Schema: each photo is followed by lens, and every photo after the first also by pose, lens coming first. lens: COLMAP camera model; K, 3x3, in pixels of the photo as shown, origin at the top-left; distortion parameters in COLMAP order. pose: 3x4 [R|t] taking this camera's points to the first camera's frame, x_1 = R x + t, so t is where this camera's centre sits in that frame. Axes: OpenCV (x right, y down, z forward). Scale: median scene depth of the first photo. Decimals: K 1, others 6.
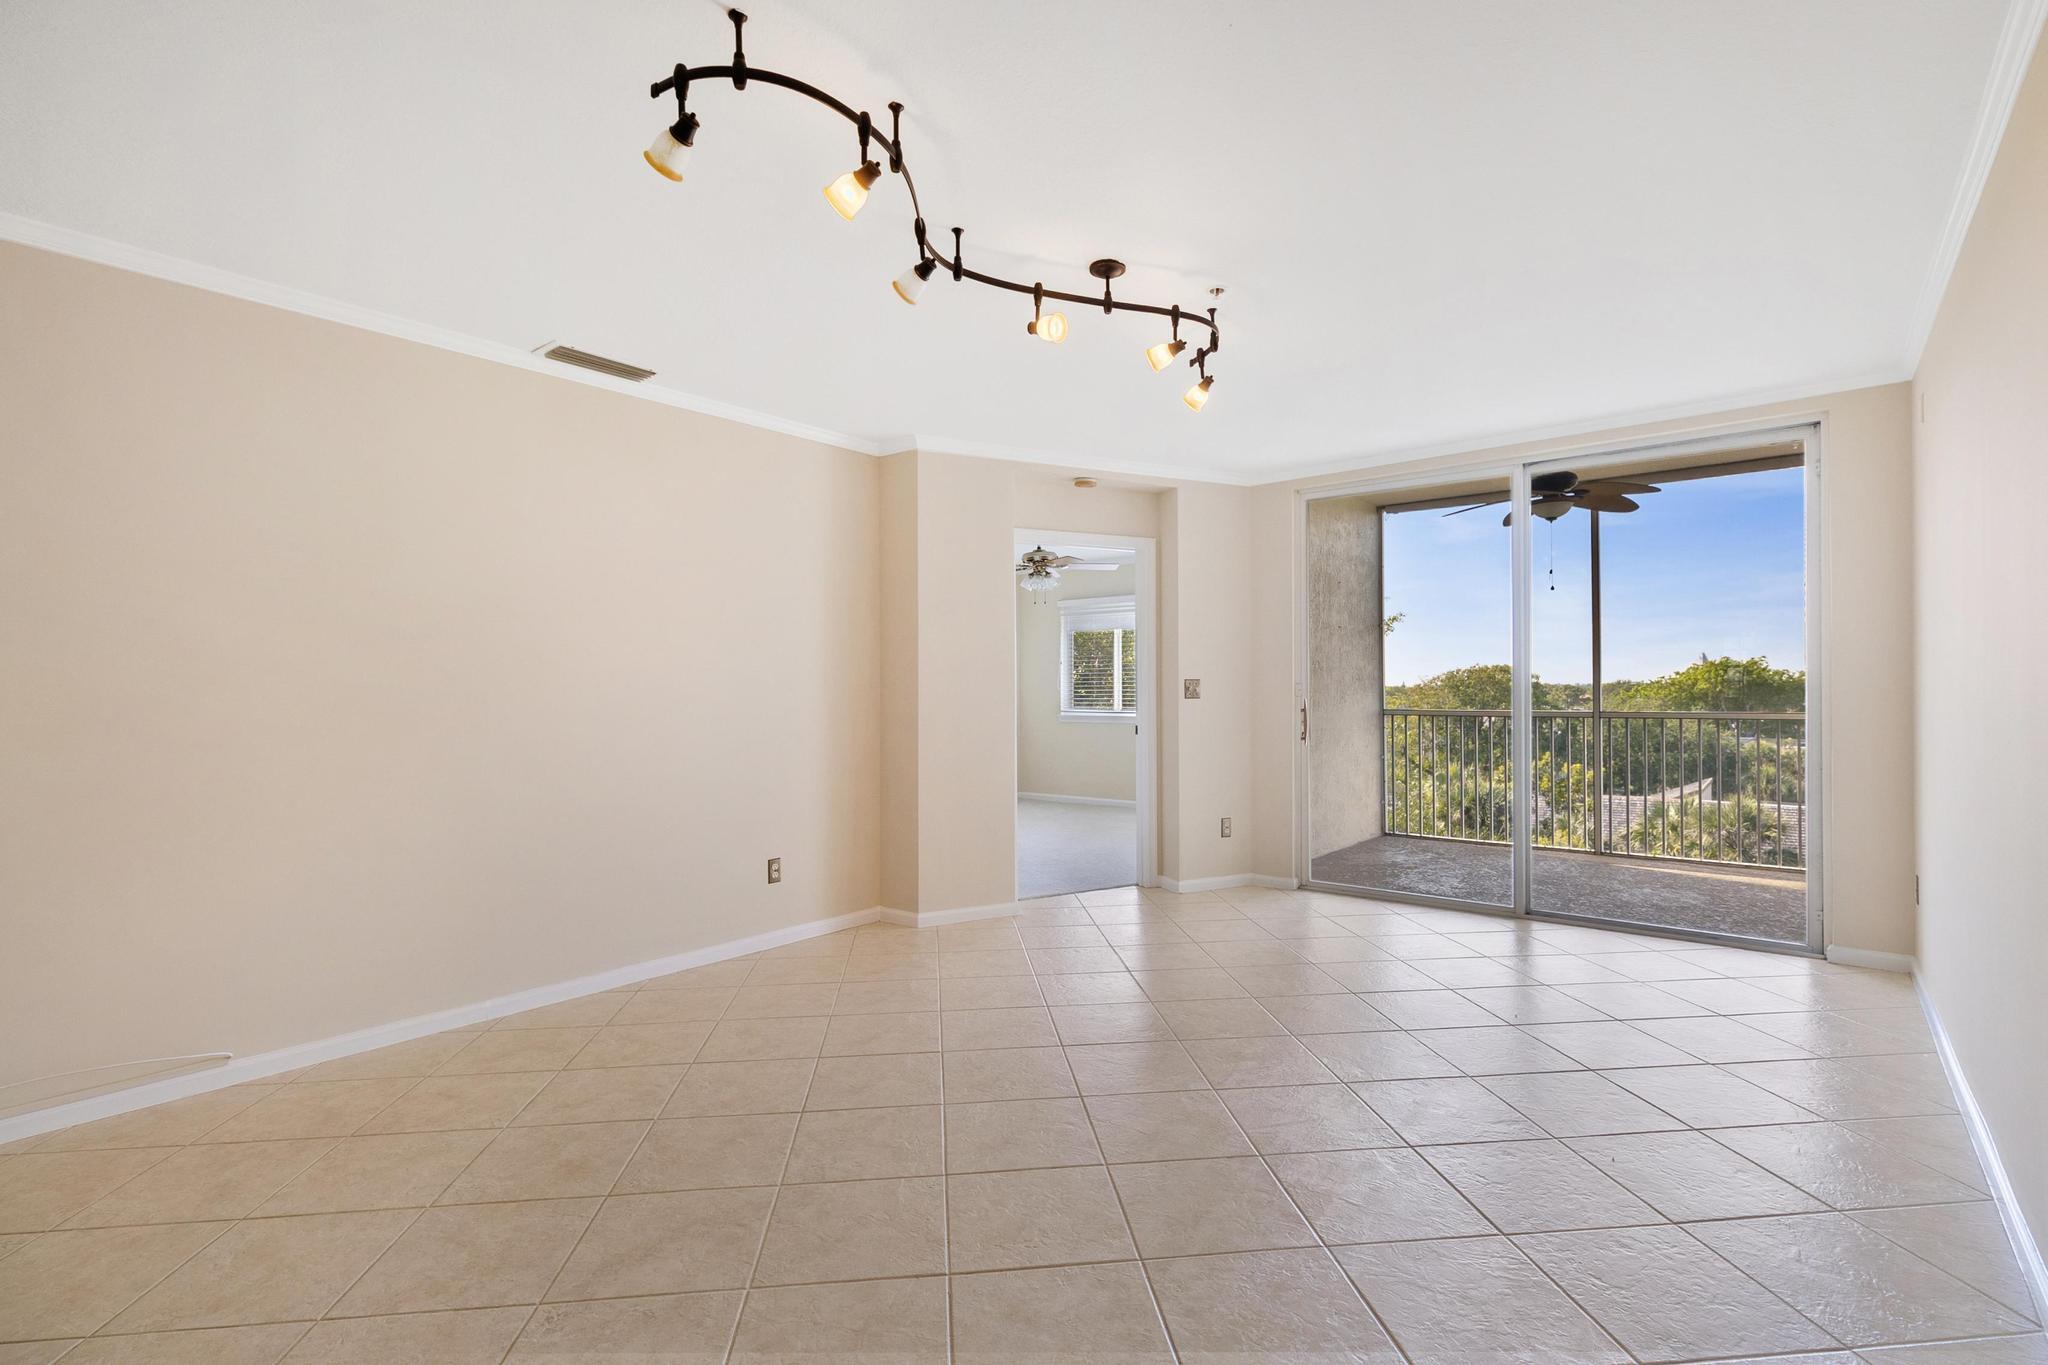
lens RADIAL K [[958.9, 0, 1046.5], [0, 958.9, 635.1], [0, 0, 1]] dist [0.003357, 0.000649]
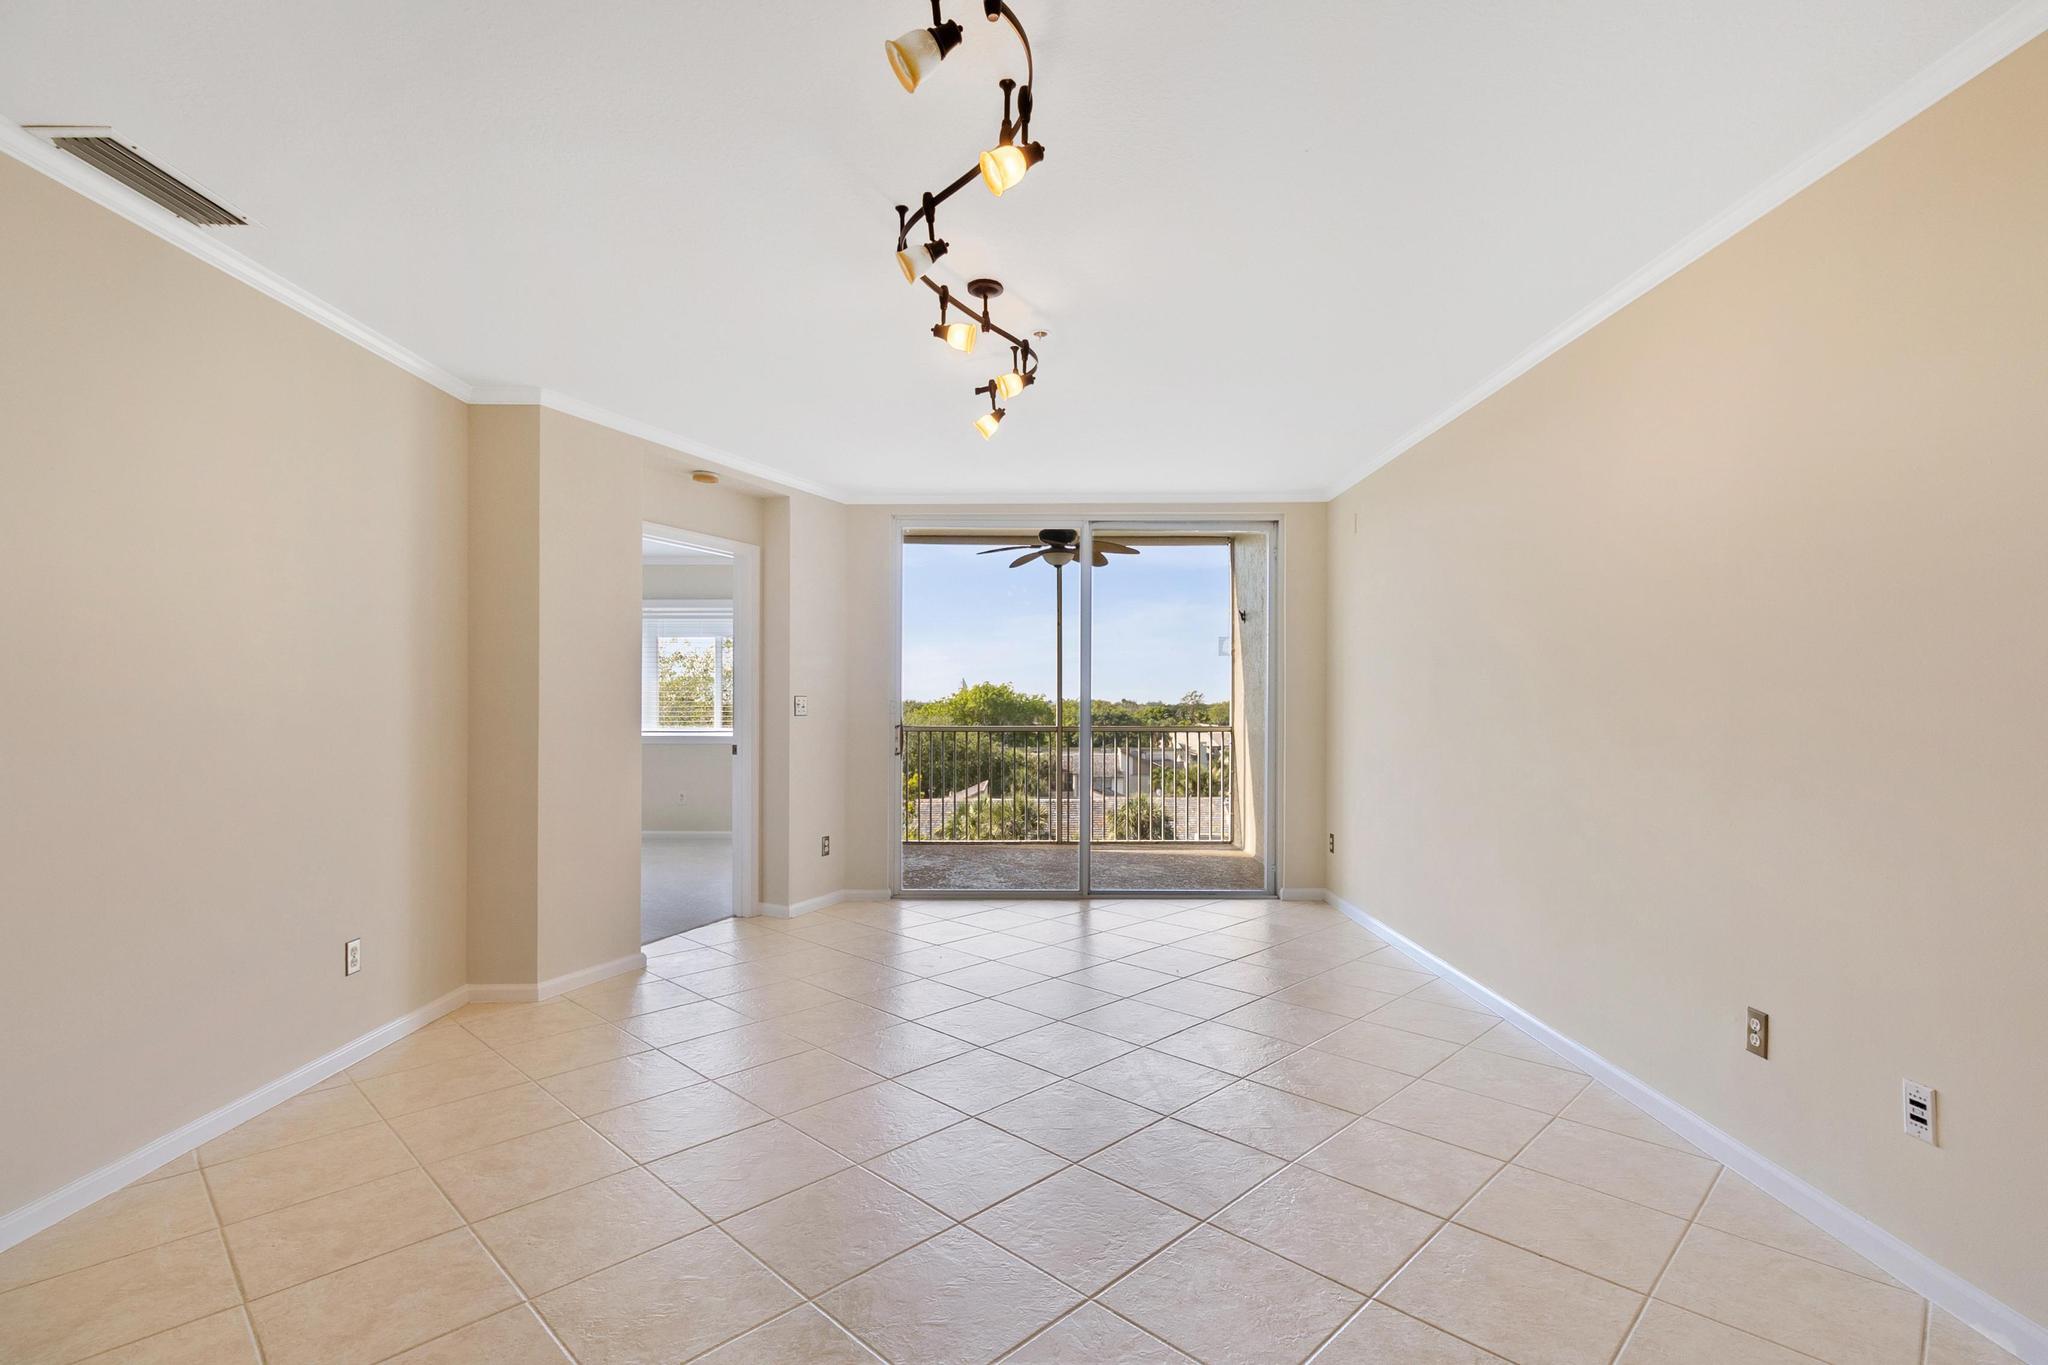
lens RADIAL K [[955.5, 0, 1040.5], [0, 955.5, 652.2], [0, 0, 1]] dist [0.000296, 0.000084]
pose [[0.771335, 0.041859, 0.635051, -0.257117], [-0.041402, 0.999021, -0.015562, 0.006210], [-0.635081, -0.014289, 0.772313, 0.092623]]
